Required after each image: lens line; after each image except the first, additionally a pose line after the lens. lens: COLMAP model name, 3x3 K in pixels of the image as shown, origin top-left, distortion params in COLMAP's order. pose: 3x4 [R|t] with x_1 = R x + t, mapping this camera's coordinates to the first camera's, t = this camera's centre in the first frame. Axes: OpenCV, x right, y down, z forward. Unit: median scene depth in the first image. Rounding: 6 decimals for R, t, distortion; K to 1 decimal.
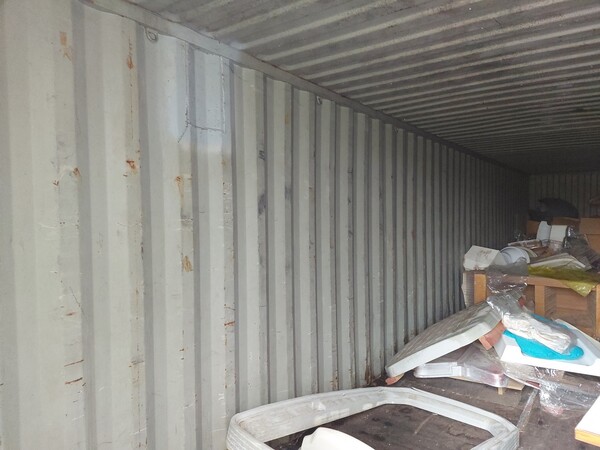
lens RADIAL K [[423.9, 0, 301.3], [0, 423.9, 228.0], [0, 0, 1]] dist [0.105397, -0.104556]
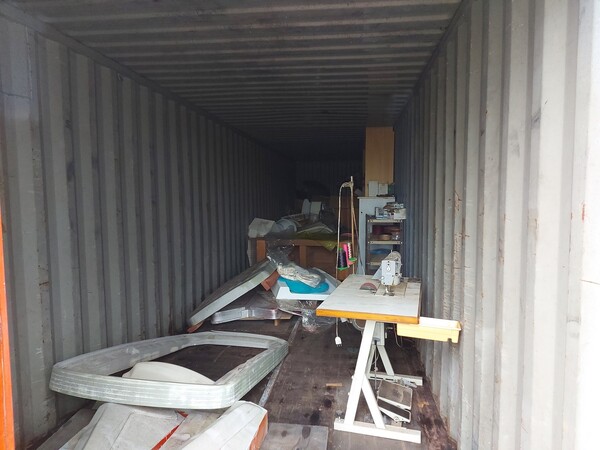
lens RADIAL K [[423.9, 0, 301.0], [0, 423.9, 227.4], [0, 0, 1]] dist [0.105397, -0.104556]
pose [[0.881230, -0.033100, 0.471528, -0.083397], [0.014022, 0.998937, 0.043917, 0.035546], [-0.472480, -0.032089, 0.880757, -0.184620]]
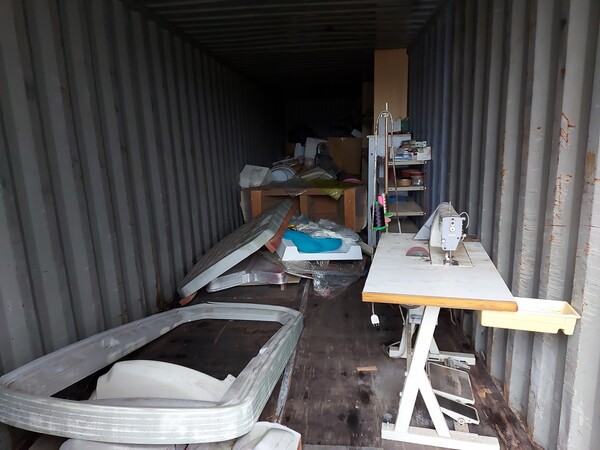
lens RADIAL K [[423.9, 0, 302.6], [0, 423.9, 228.2], [0, 0, 1]] dist [0.105397, -0.104556]
pose [[0.860590, -0.127577, 0.493060, -0.024918], [0.046241, 0.983692, 0.173815, 0.038868], [-0.507194, -0.126784, 0.852455, 0.058614]]
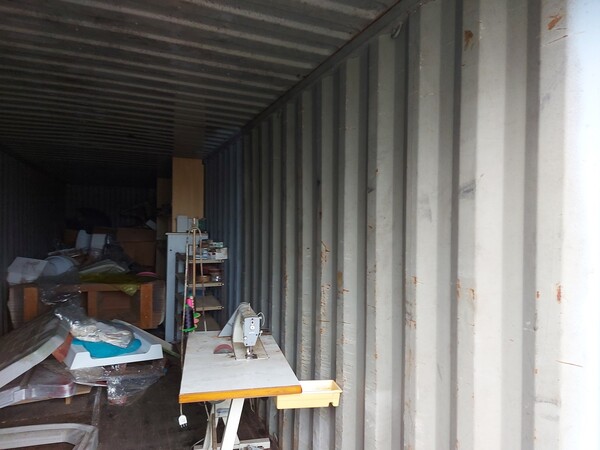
lens RADIAL K [[423.9, 0, 302.9], [0, 423.9, 228.5], [0, 0, 1]] dist [0.105397, -0.104556]
pose [[0.529803, 0.004123, 0.848111, -0.124219], [0.010165, 0.999885, -0.011211, -0.007507], [-0.848060, 0.014561, 0.529700, 0.000253]]
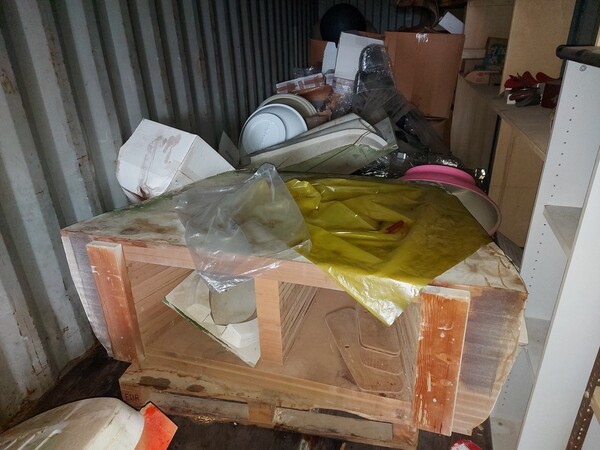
lens RADIAL K [[423.9, 0, 299.6], [0, 423.9, 221.5], [0, 0, 1]] dist [0.105397, -0.104556]
pose [[0.921598, -0.173153, 0.347383, 0.783659], [0.029147, 0.923328, 0.382905, -0.034803], [-0.387050, -0.342760, 0.855984, 1.231392]]
